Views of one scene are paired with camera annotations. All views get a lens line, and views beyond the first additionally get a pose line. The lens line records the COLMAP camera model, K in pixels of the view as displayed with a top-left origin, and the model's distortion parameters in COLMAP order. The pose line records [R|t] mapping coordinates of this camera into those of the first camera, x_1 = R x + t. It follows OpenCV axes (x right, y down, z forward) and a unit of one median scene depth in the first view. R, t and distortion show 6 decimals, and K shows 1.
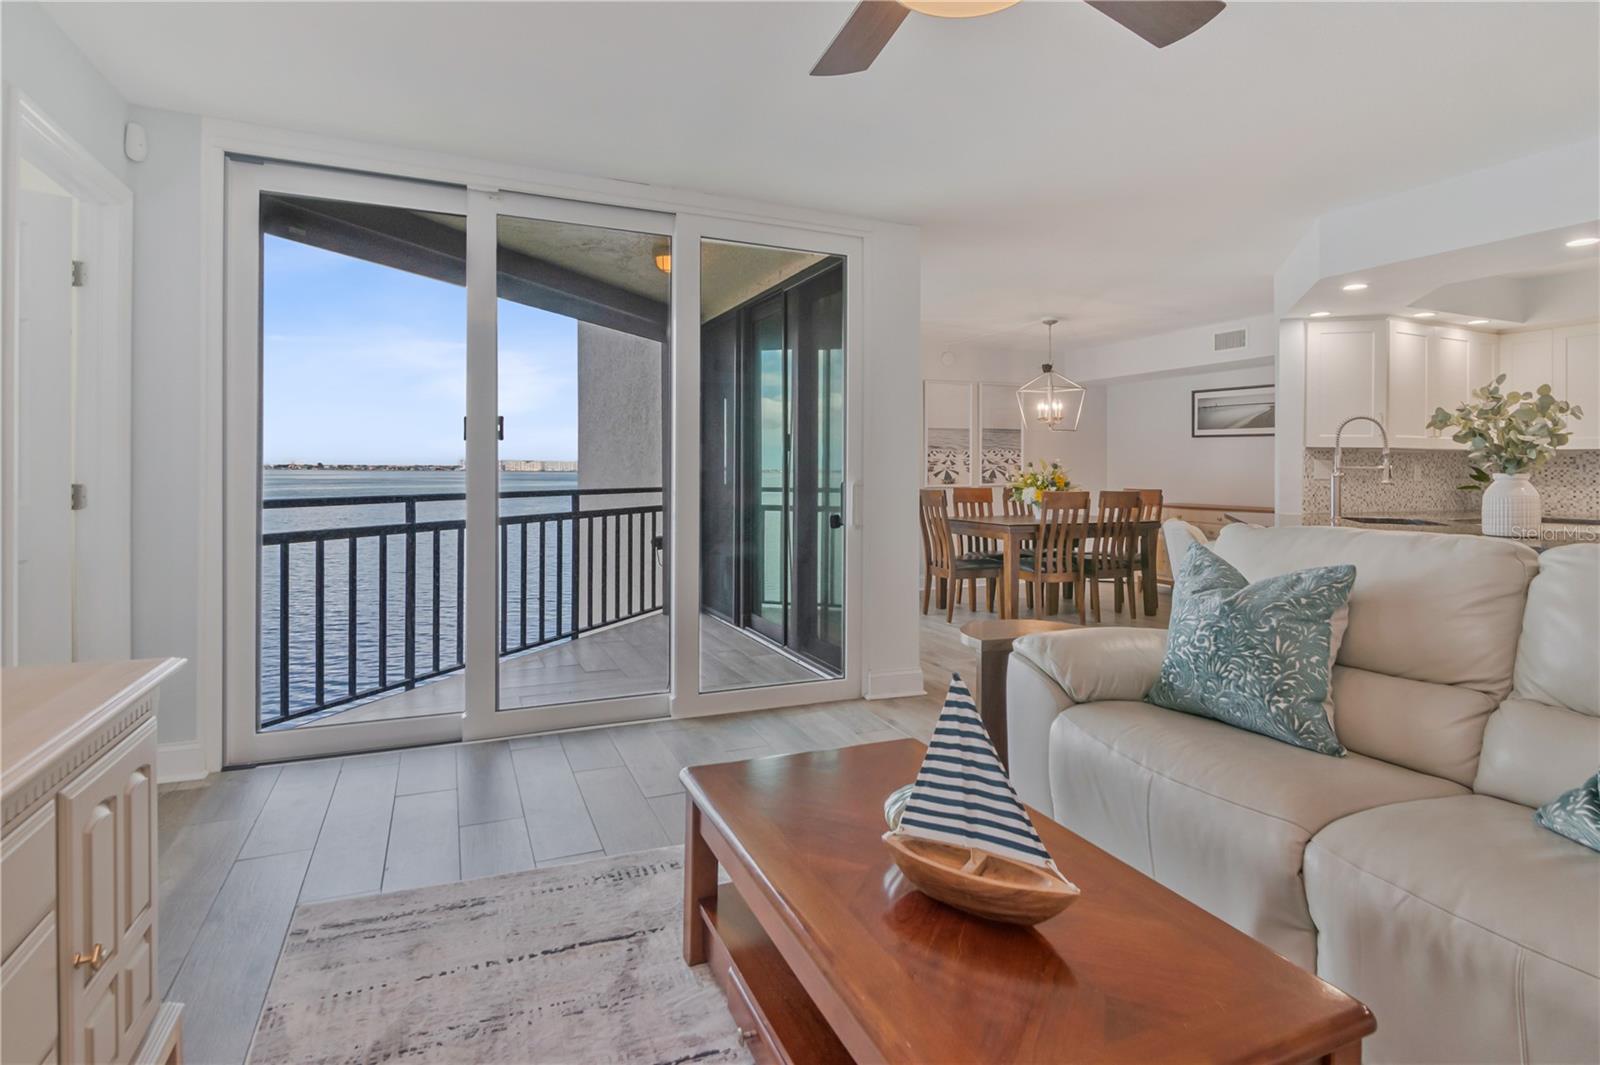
lens RADIAL K [[814.6, 0, 801.2], [0, 814.6, 461.2], [0, 0, 1]] dist [-0.000622, -0.000415]
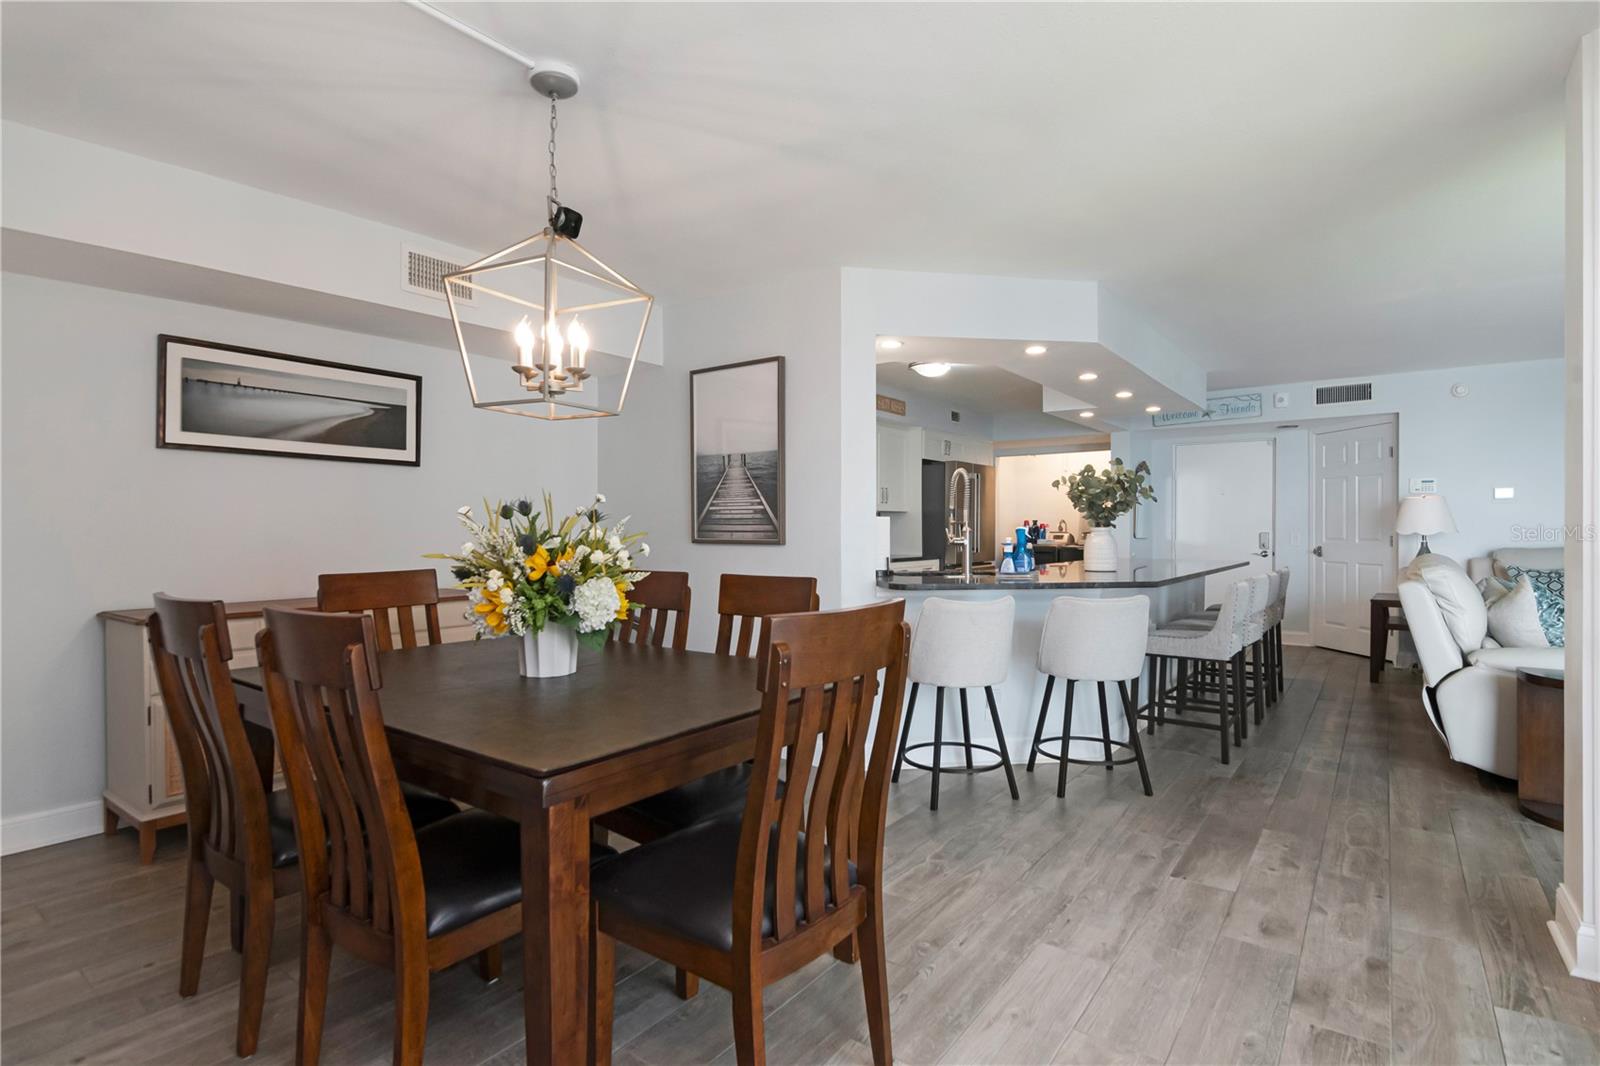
lens RADIAL K [[805.9, 0, 808.1], [0, 805.9, 538.6], [0, 0, 1]] dist [0.002715, -0.008215]
pose [[-0.503064, -0.014301, 0.864131, -0.044741], [-0.007041, 0.999898, 0.012449, 0.011592], [-0.864221, 0.000178, -0.503113, 1.079392]]
